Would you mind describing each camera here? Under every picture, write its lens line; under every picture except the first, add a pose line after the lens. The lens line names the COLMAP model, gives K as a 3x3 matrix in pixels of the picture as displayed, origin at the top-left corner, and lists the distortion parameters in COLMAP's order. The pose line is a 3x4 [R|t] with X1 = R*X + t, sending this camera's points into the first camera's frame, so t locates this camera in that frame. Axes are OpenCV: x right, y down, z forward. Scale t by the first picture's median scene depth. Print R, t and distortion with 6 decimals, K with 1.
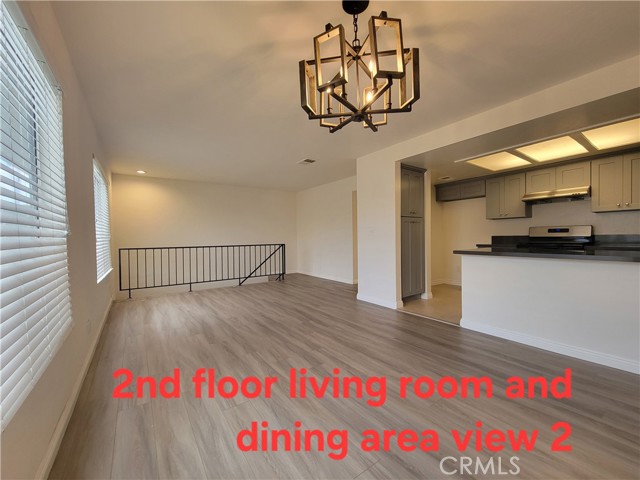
lens RADIAL K [[260.9, 0, 320.0], [0, 260.9, 240.0], [0, 0, 1]] dist [0.000475, -0.000001]
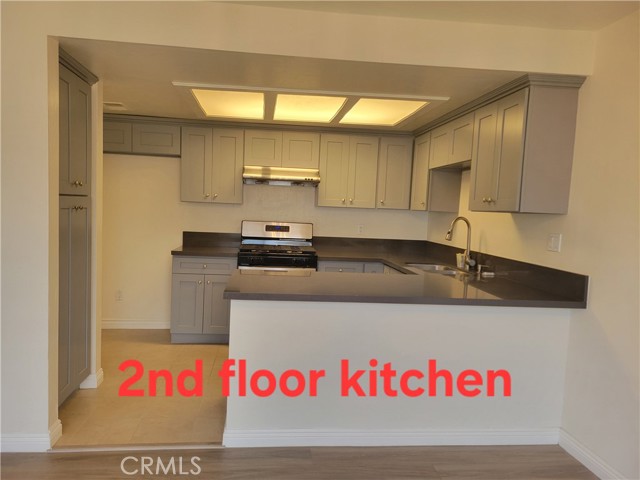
lens RADIAL K [[479.3, 0, 320.0], [0, 479.3, 240.0], [0, 0, 1]] dist [0.059016, 0.000420]
pose [[0.488671, -0.016163, 0.872318, -0.110877], [-0.043119, 0.998159, 0.042650, -0.071157], [-0.871402, -0.058456, 0.487074, 0.348641]]
